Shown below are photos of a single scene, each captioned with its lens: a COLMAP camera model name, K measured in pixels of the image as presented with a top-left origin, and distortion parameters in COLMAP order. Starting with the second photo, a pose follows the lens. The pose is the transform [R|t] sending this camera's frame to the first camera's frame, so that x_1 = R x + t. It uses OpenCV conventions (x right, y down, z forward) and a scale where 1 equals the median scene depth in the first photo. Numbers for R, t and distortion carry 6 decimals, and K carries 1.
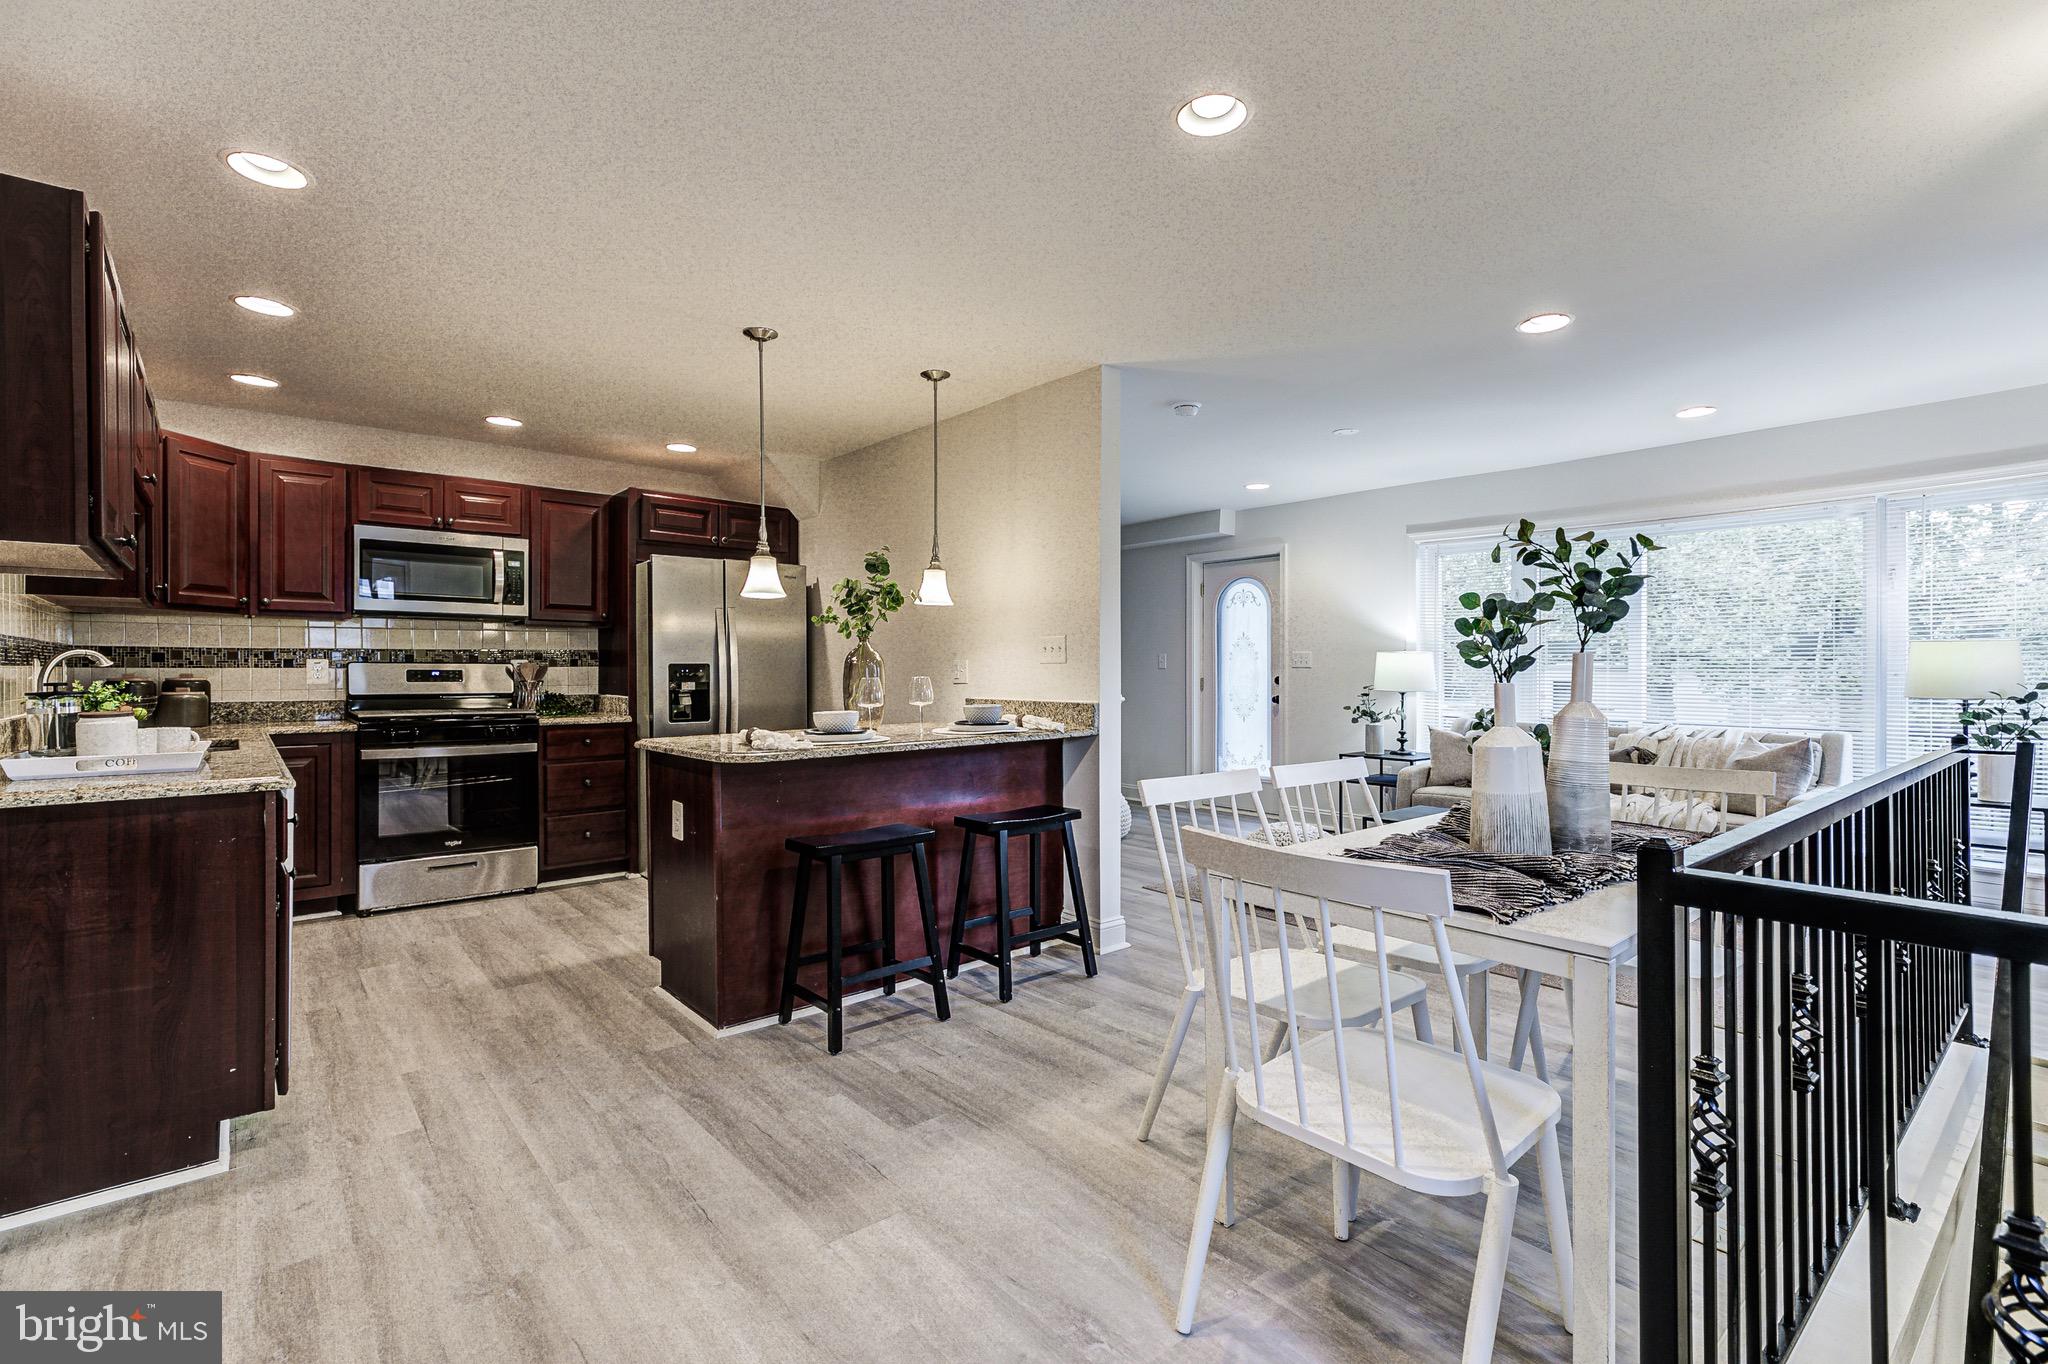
lens RADIAL K [[929.4, 0, 1041.0], [0, 929.4, 673.3], [0, 0, 1]] dist [0.010129, 0.000517]
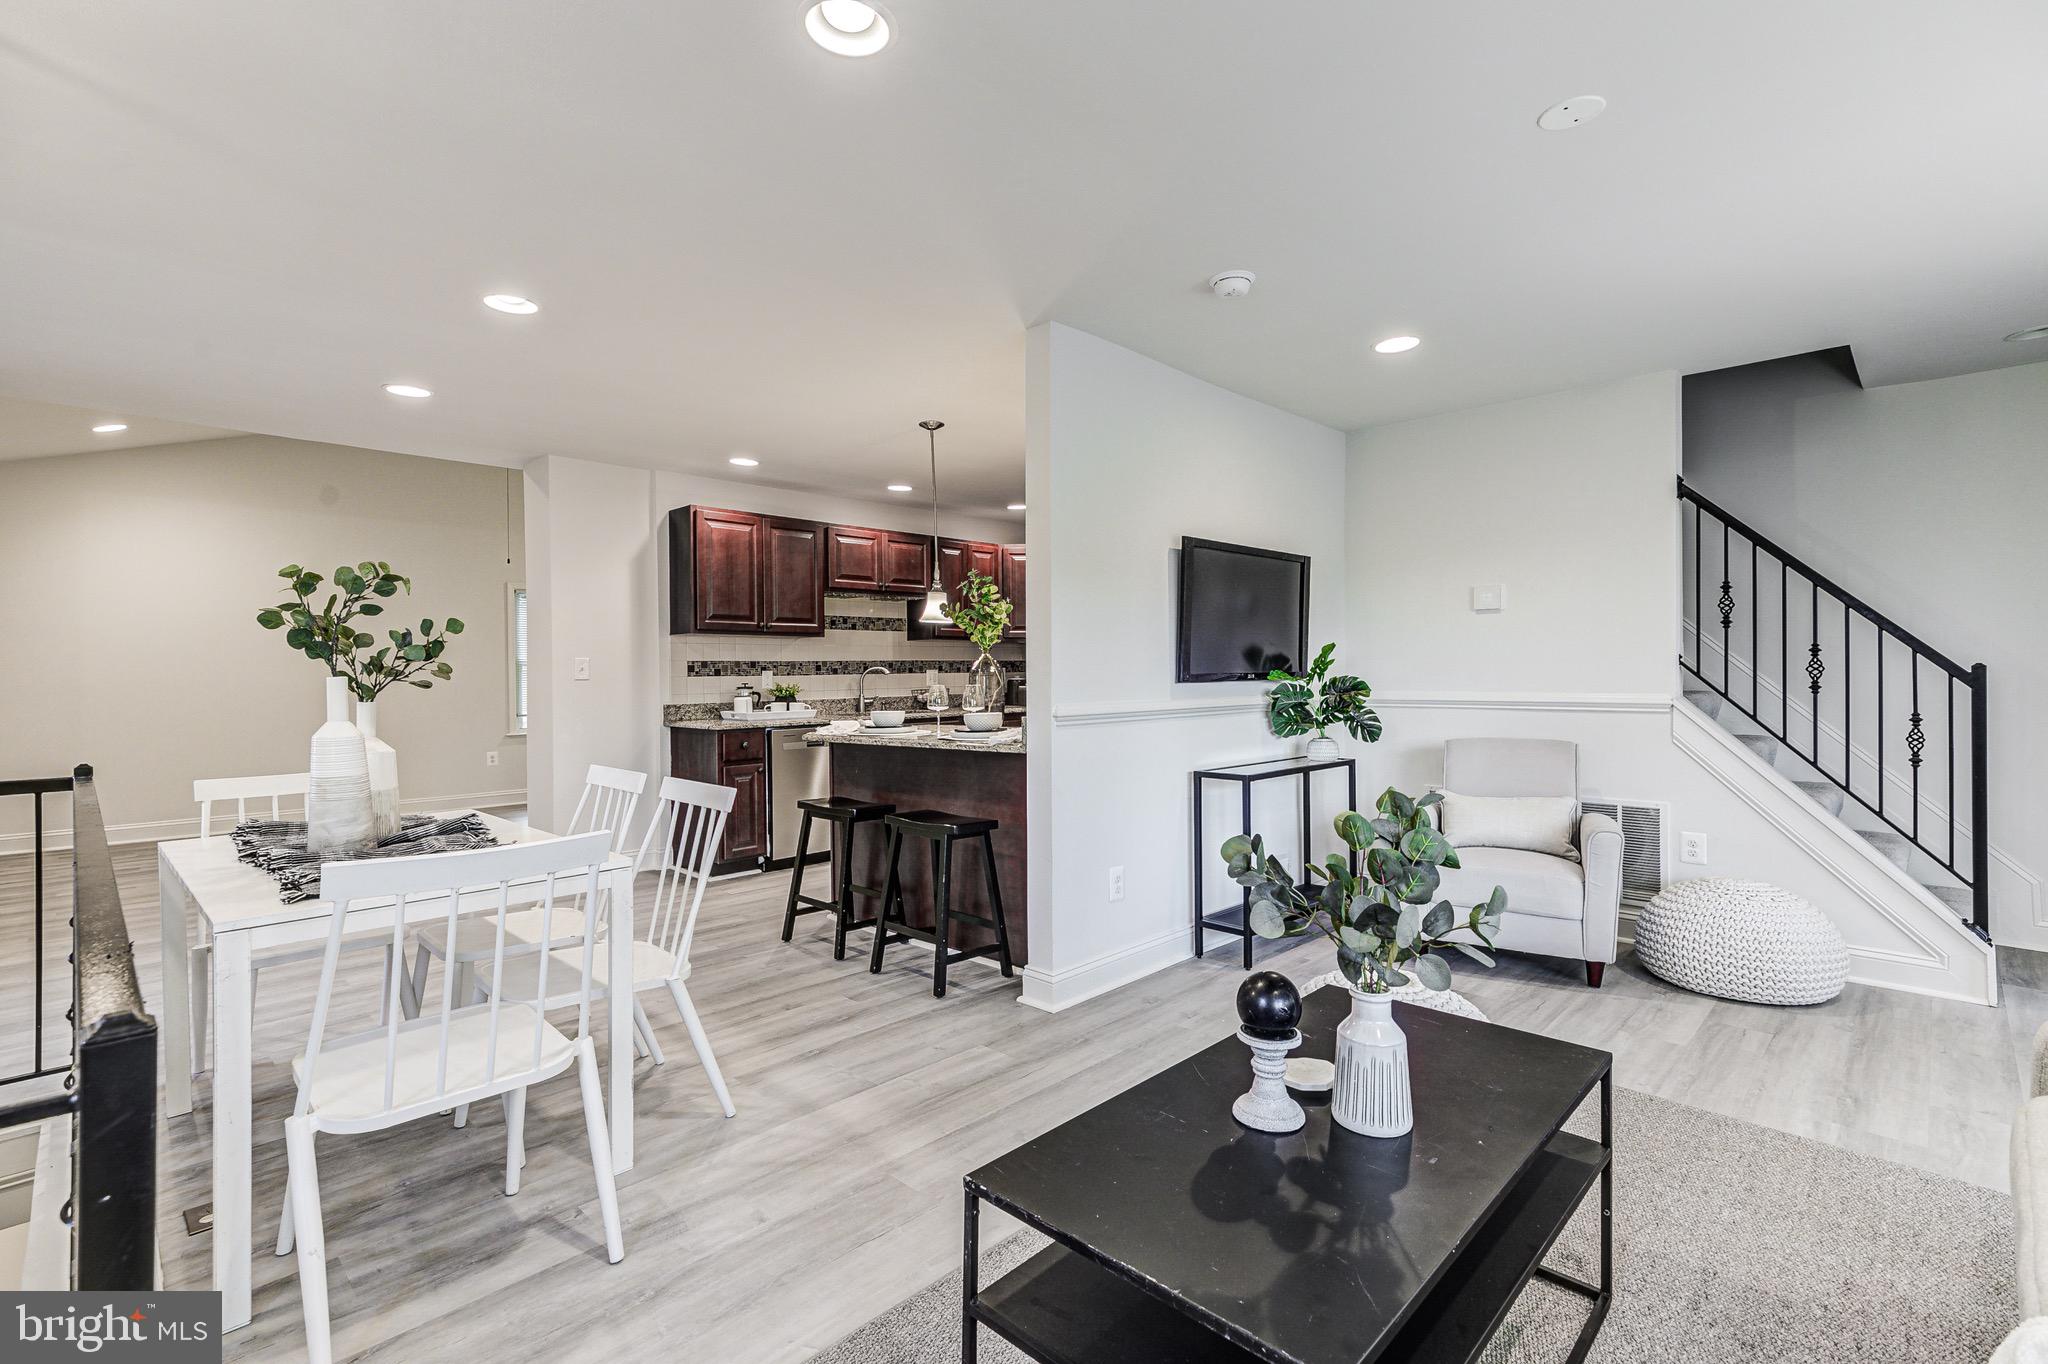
lens RADIAL K [[929.4, 0, 1036.0], [0, 929.4, 684.3], [0, 0, 1]] dist [0.010129, 0.000517]
pose [[0.080975, 0.011992, -0.996644, 0.584797], [0.001373, 0.999925, 0.012143, -0.006454], [0.996715, -0.002352, 0.080952, 0.586294]]
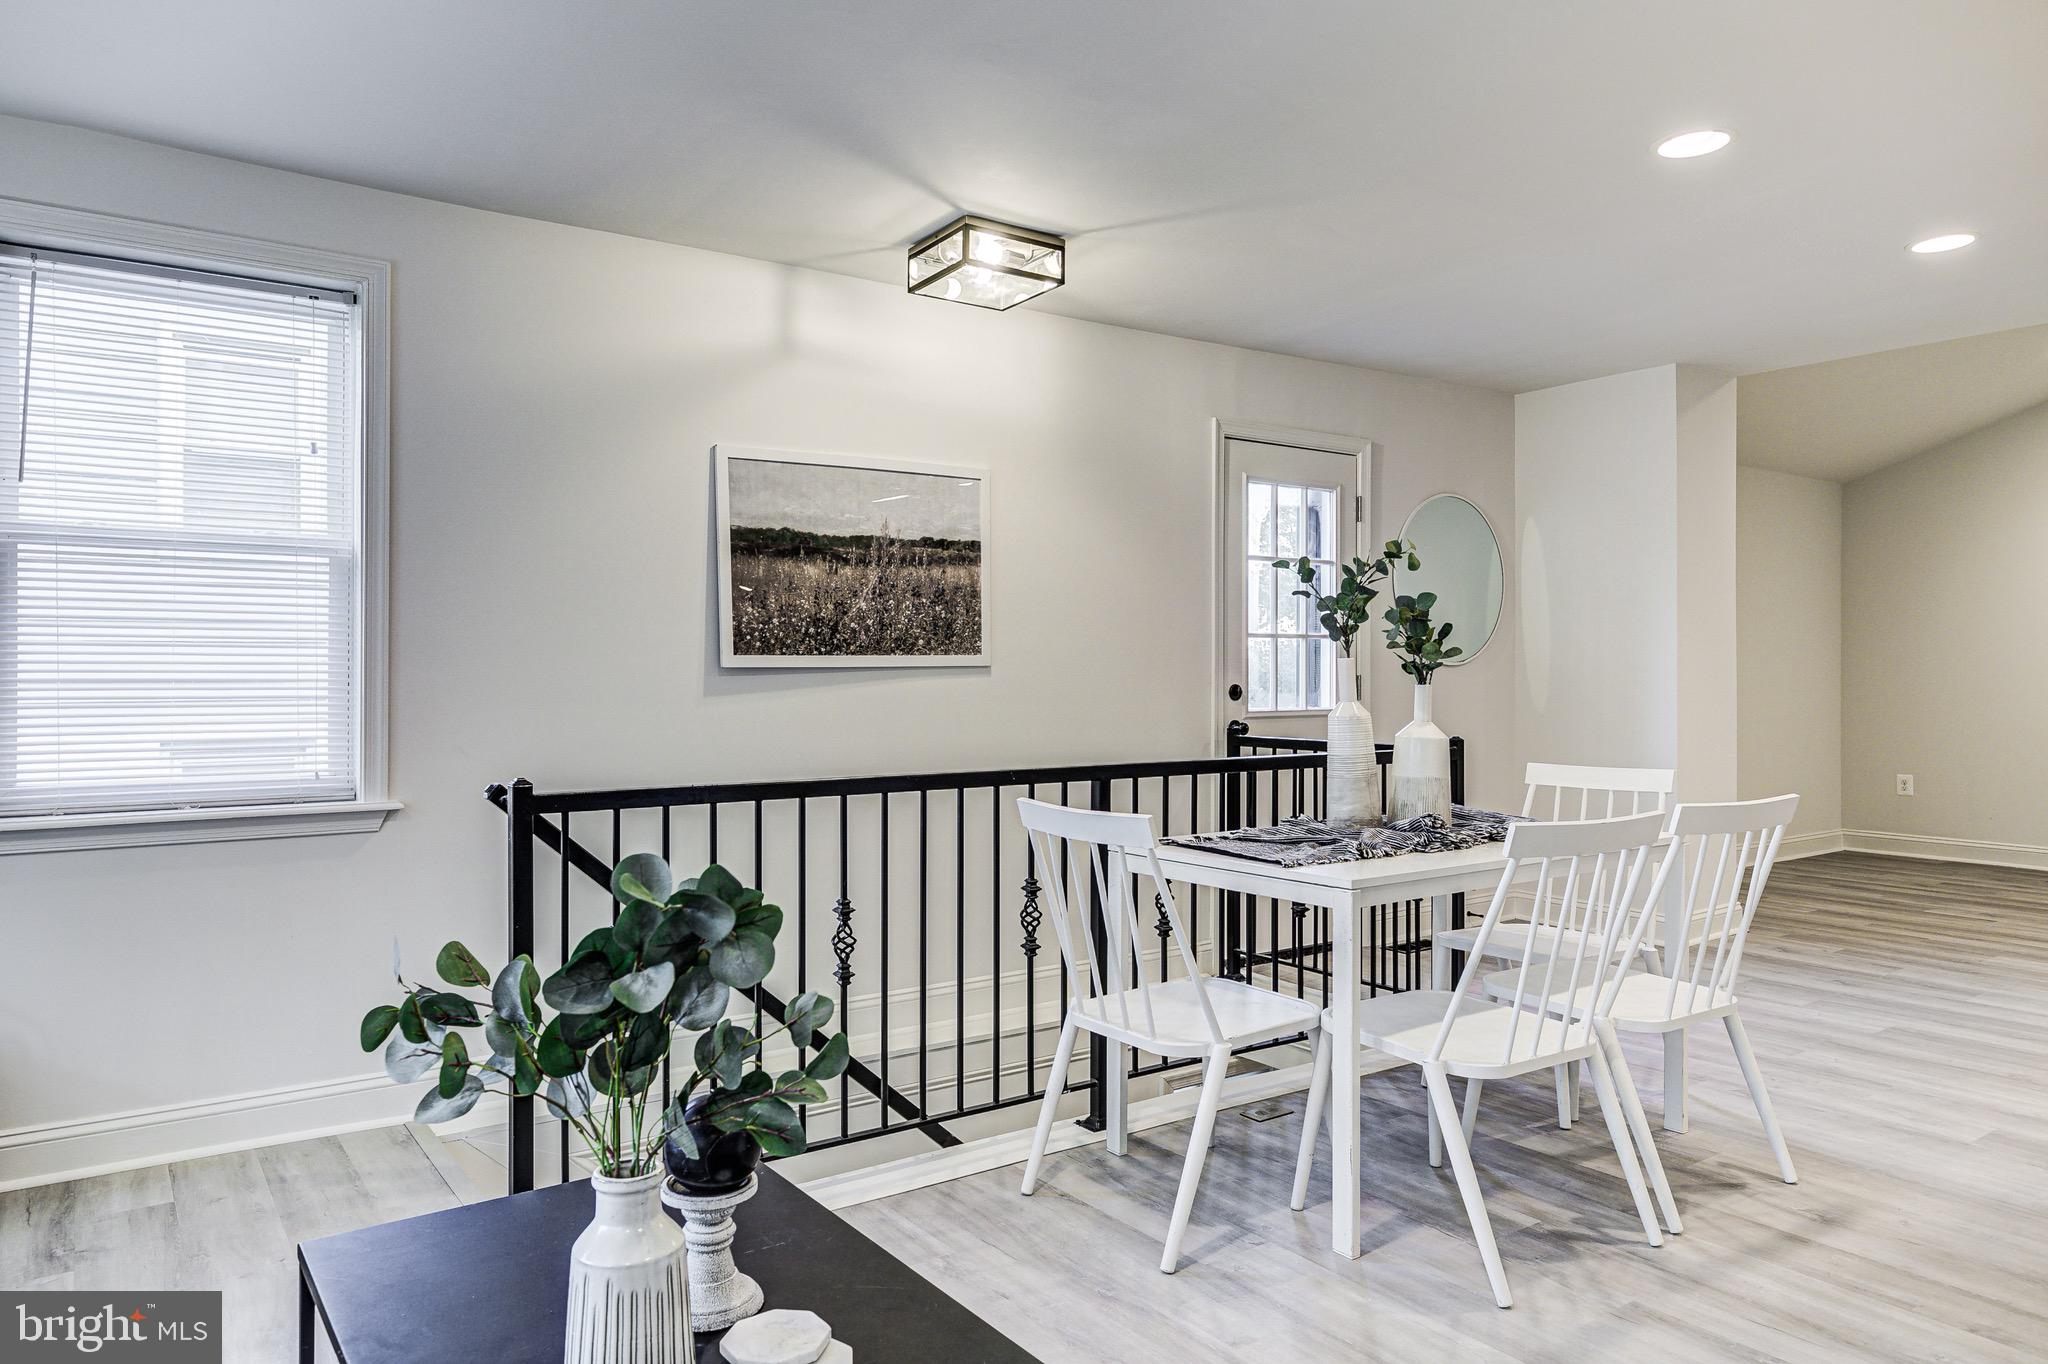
lens RADIAL K [[1354.6, 0, 1020.6], [0, 1354.6, 654.1], [0, 0, 1]] dist [-0.000810, 0.001067]
pose [[-0.994537, 0.002736, 0.104347, 0.271217], [0.003160, 0.999987, 0.003898, -0.009292], [-0.104335, 0.004206, -0.994533, 0.900012]]
